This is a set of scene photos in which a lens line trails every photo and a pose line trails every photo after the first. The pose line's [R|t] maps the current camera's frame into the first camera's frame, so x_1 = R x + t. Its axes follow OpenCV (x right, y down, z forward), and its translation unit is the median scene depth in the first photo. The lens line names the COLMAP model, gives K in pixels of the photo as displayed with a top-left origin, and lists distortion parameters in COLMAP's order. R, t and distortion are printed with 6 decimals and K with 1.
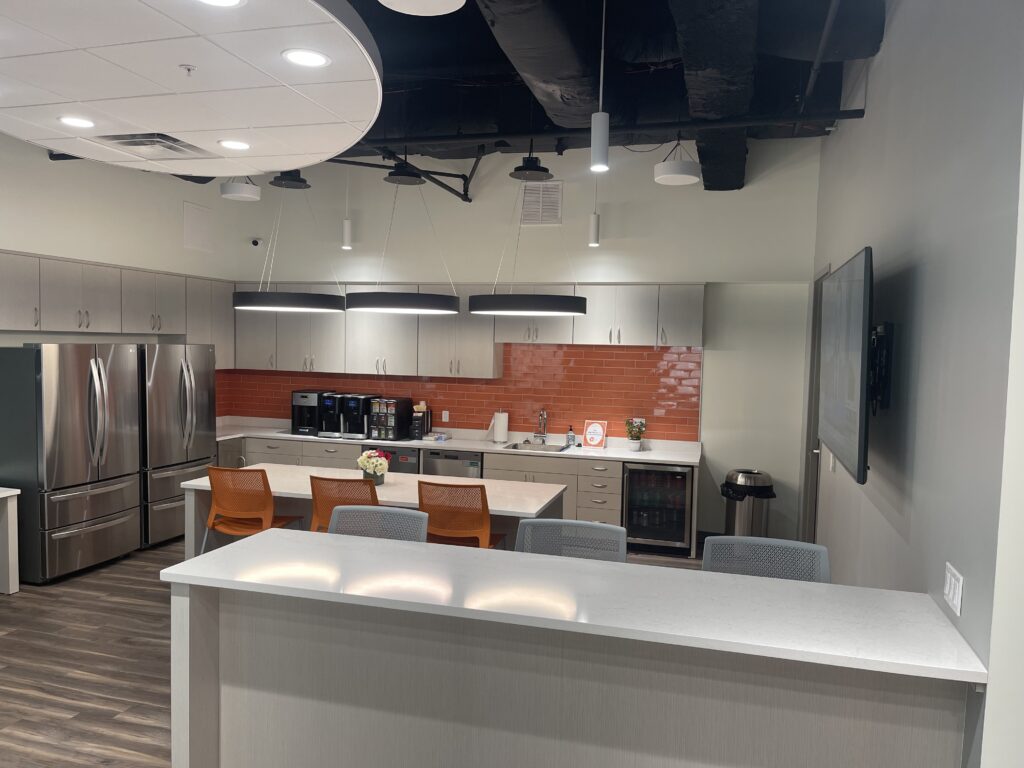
lens RADIAL K [[772.0, 0, 509.3], [0, 772.0, 409.1], [0, 0, 1]] dist [0.079614, -0.001018]
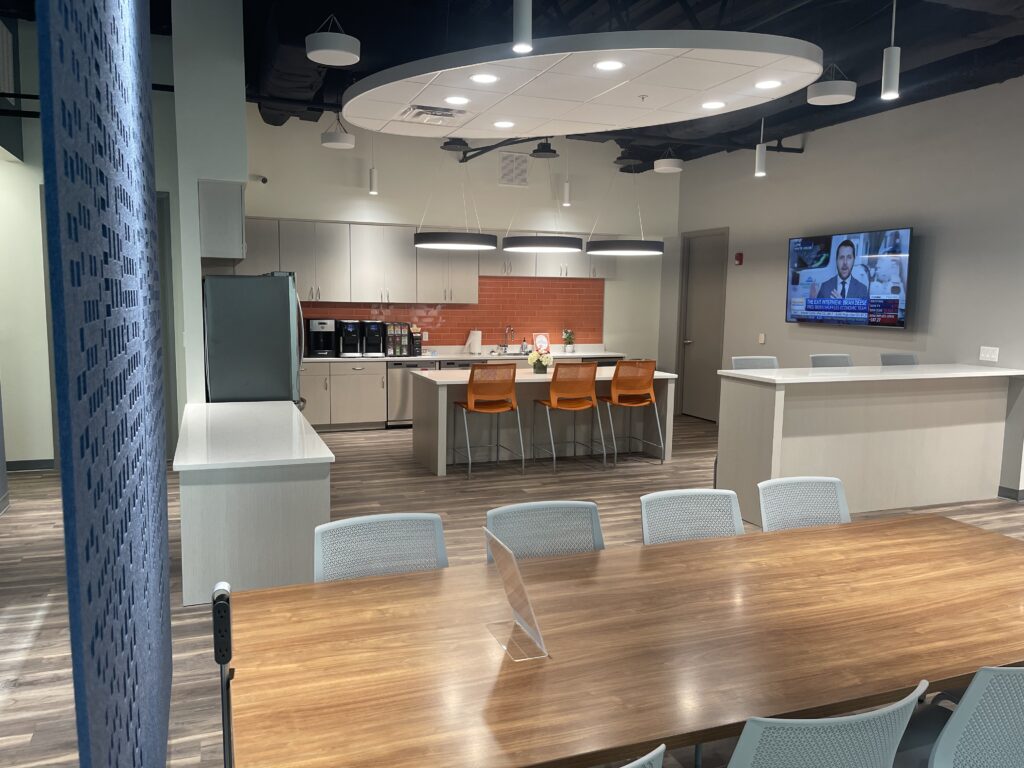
lens RADIAL K [[769.3, 0, 512.0], [0, 769.3, 384.0], [0, 0, 1]] dist [0.079755, 0.000040]
pose [[0.786686, -0.080107, 0.612134, -0.762745], [0.056982, 0.996735, 0.057207, 0.023775], [-0.614718, -0.010124, 0.788682, -0.053135]]
